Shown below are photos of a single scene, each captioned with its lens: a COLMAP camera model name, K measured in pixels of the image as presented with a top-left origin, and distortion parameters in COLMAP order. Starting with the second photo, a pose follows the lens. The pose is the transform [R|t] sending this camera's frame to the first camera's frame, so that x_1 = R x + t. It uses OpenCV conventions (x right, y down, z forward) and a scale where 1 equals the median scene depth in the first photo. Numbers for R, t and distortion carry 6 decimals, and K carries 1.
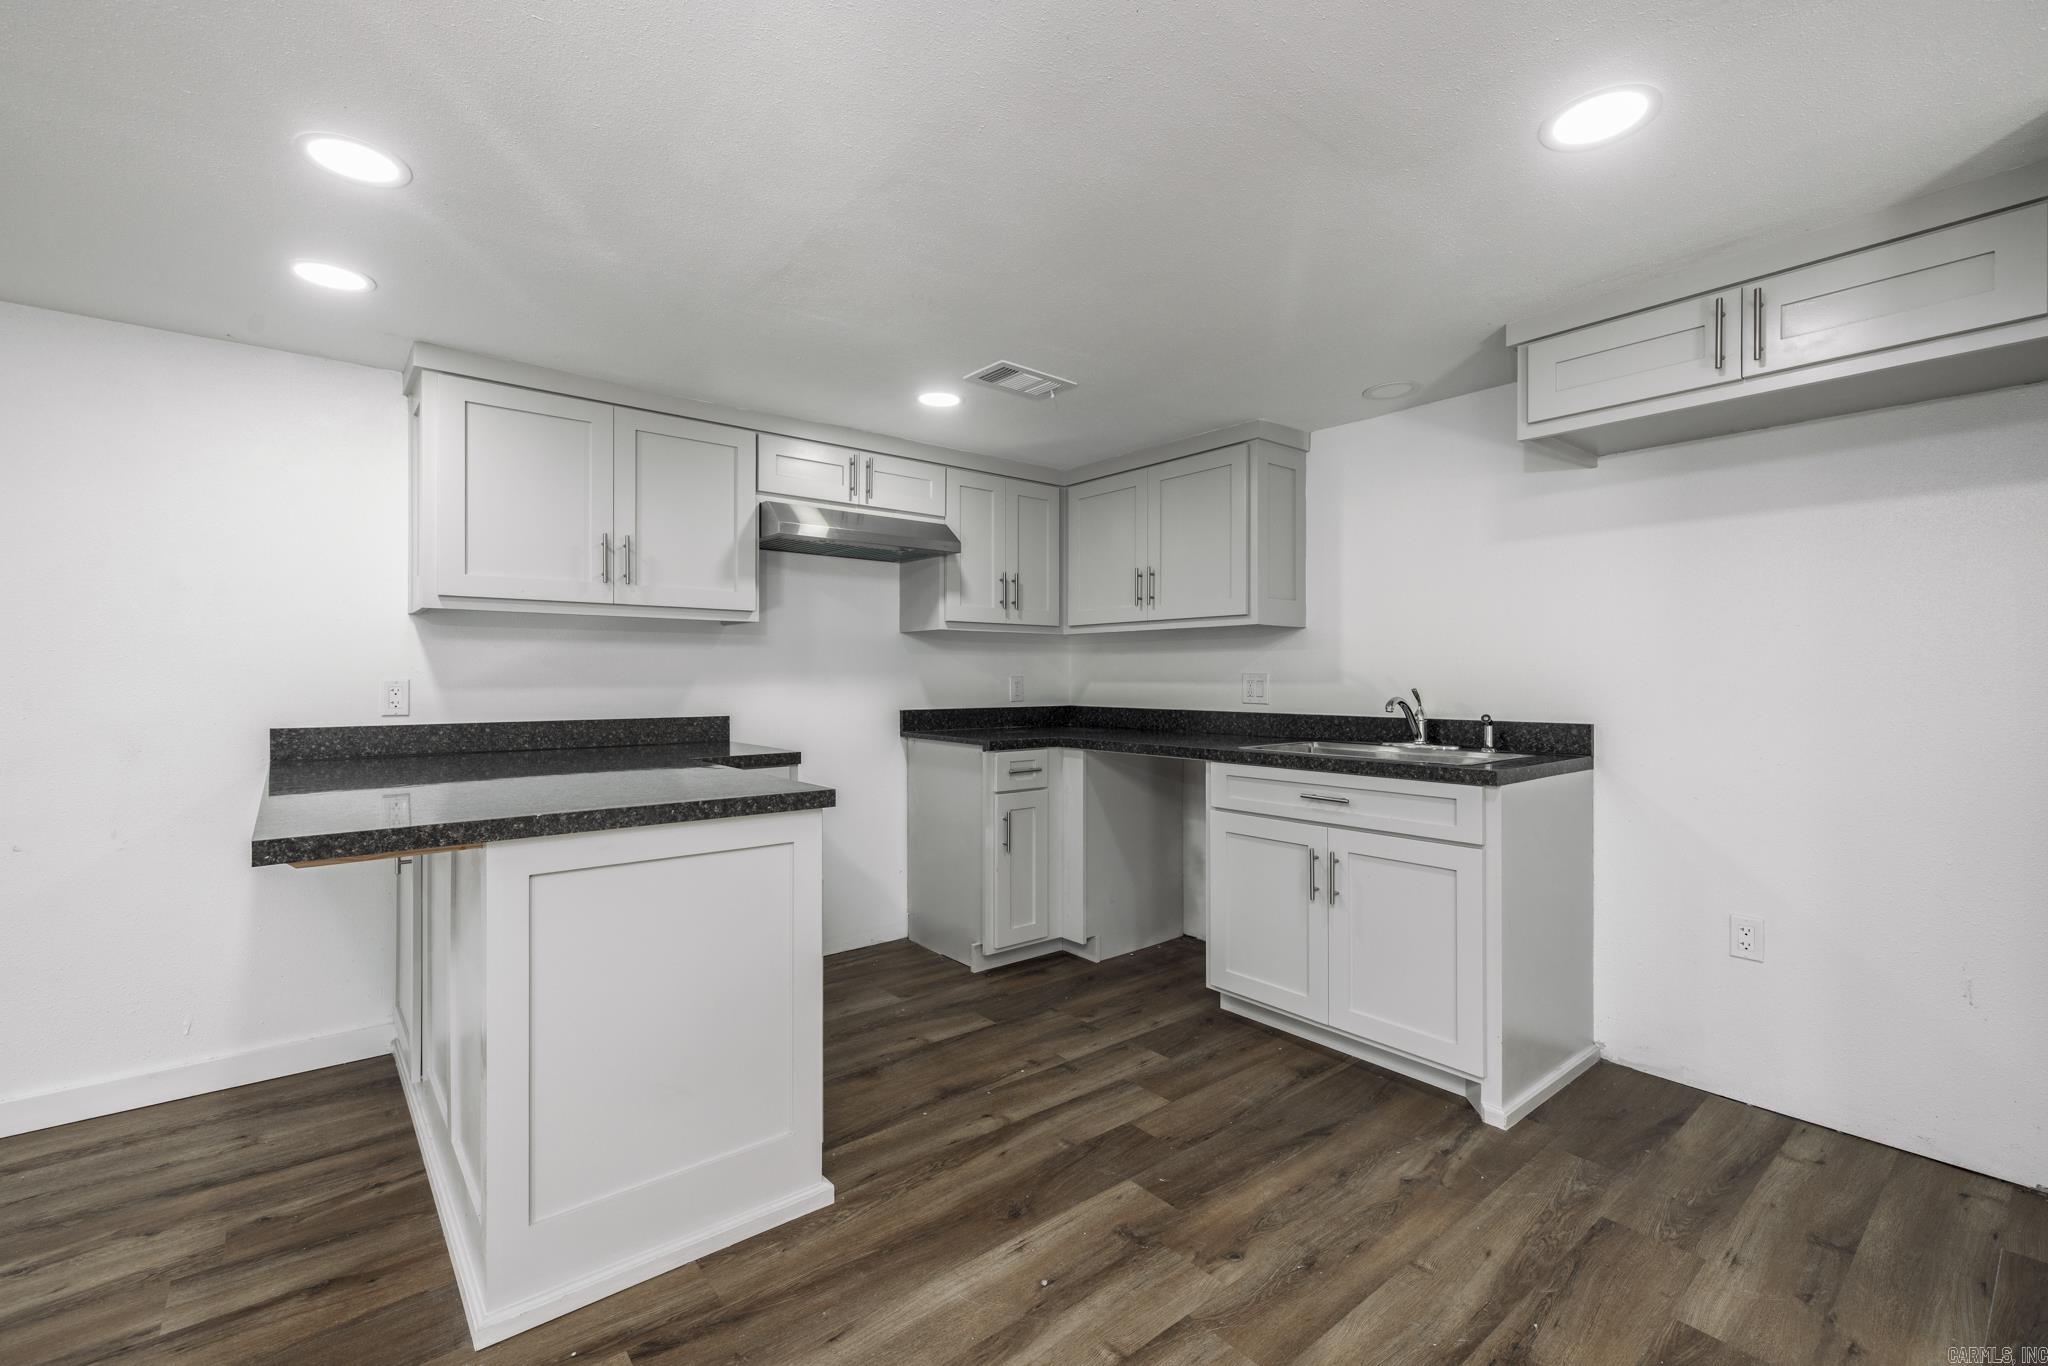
lens RADIAL K [[901.2, 0, 1031.7], [0, 901.2, 675.9], [0, 0, 1]] dist [-0.001086, 0.000855]
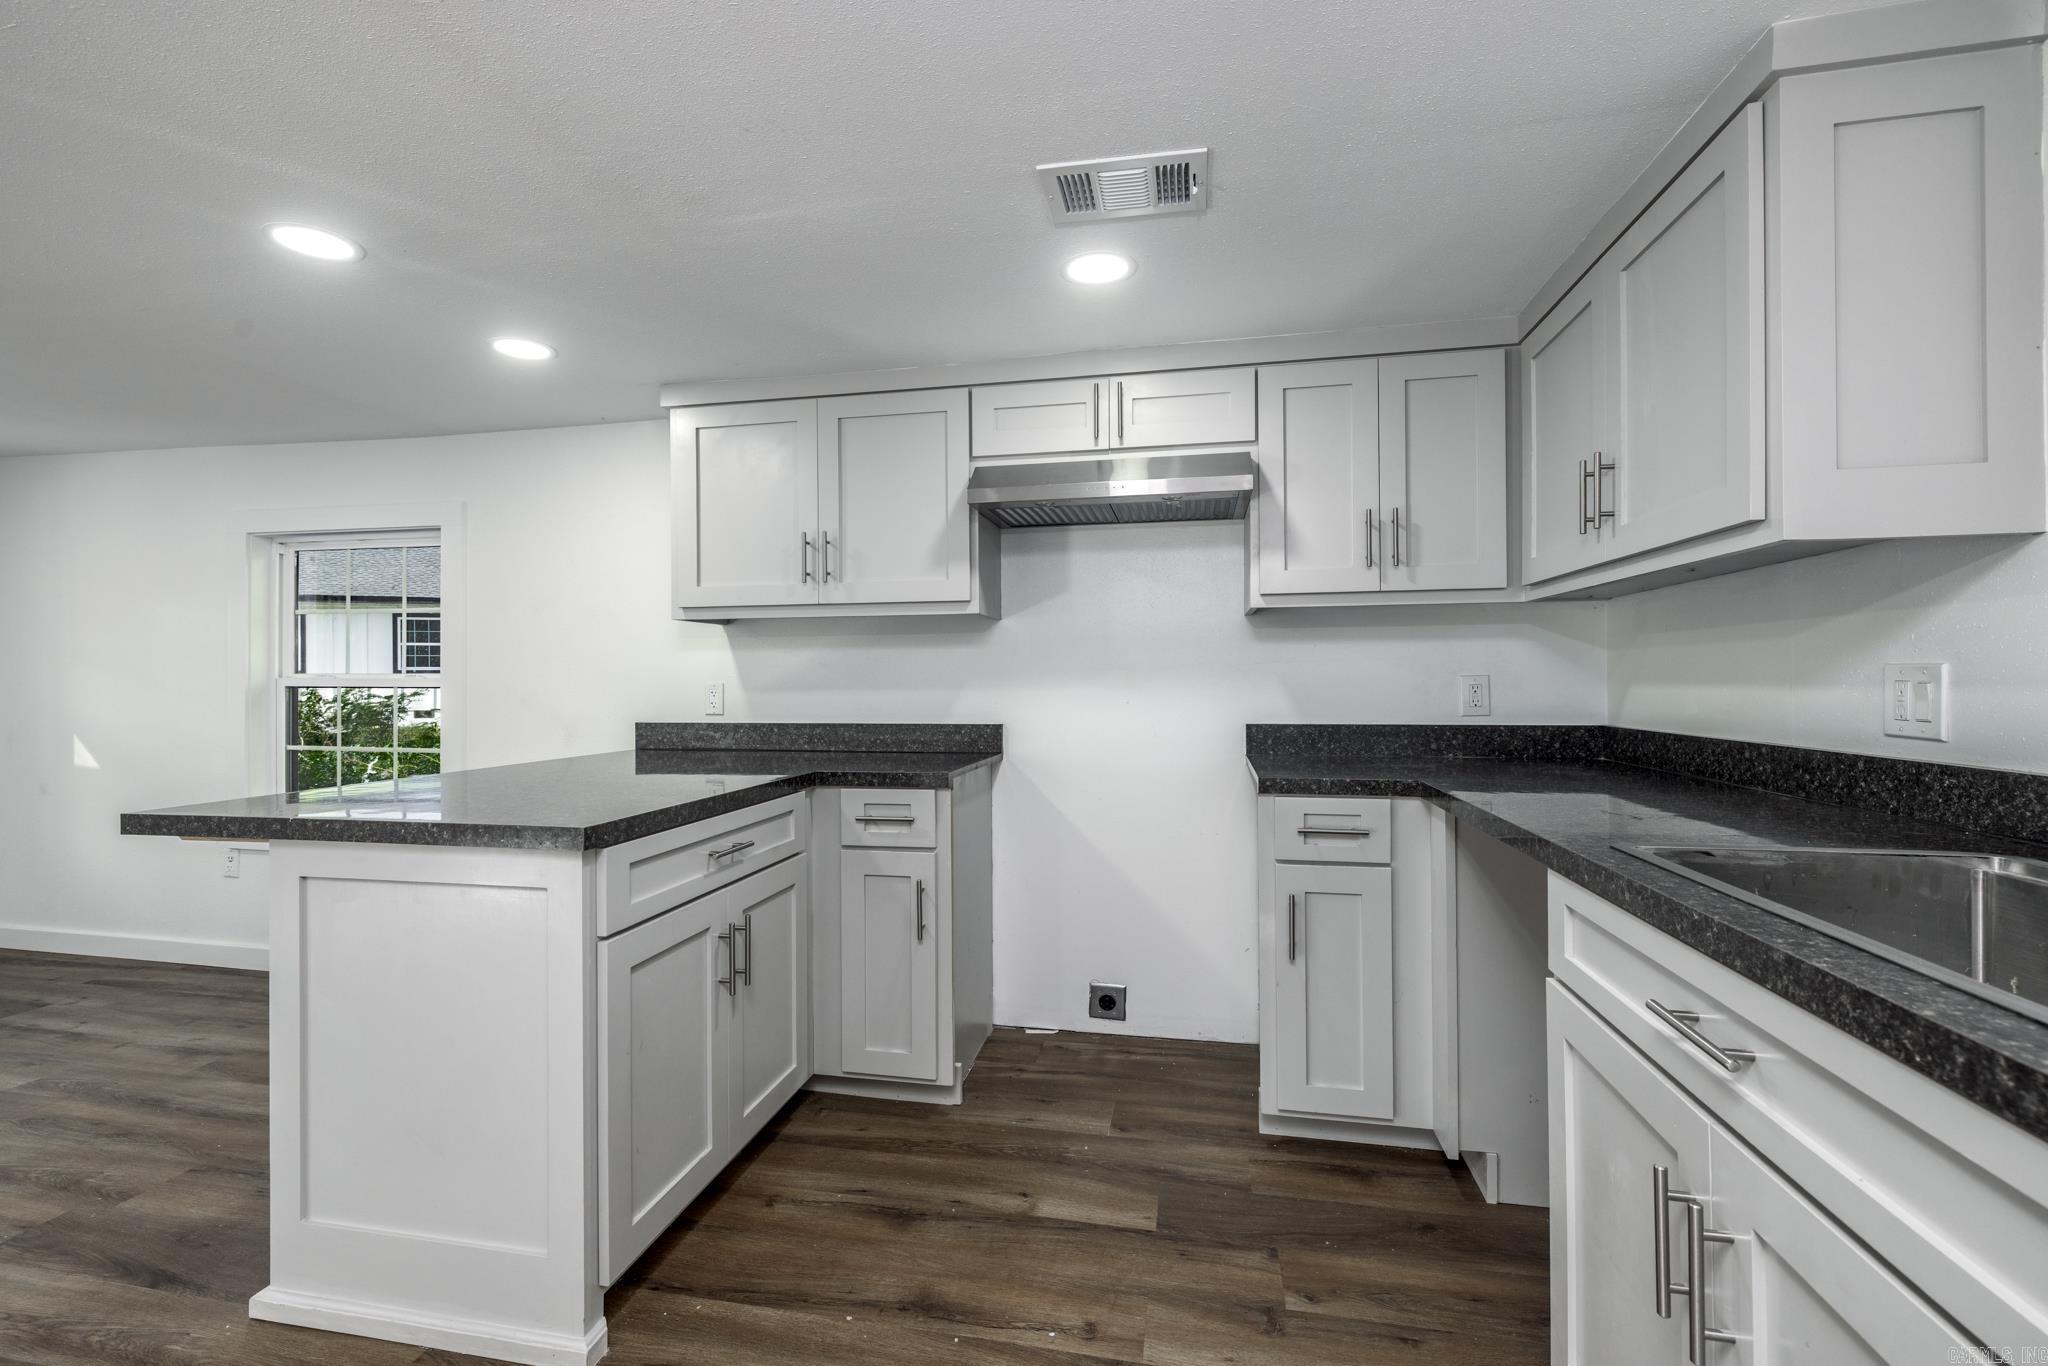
lens RADIAL K [[901.2, 0, 1033.3], [0, 901.2, 676.3], [0, 0, 1]] dist [-0.001086, 0.000855]
pose [[0.615652, -0.007191, -0.787985, 0.385890], [0.006608, 0.999970, -0.003962, 0.002309], [0.787990, -0.002768, 0.615681, 0.524016]]
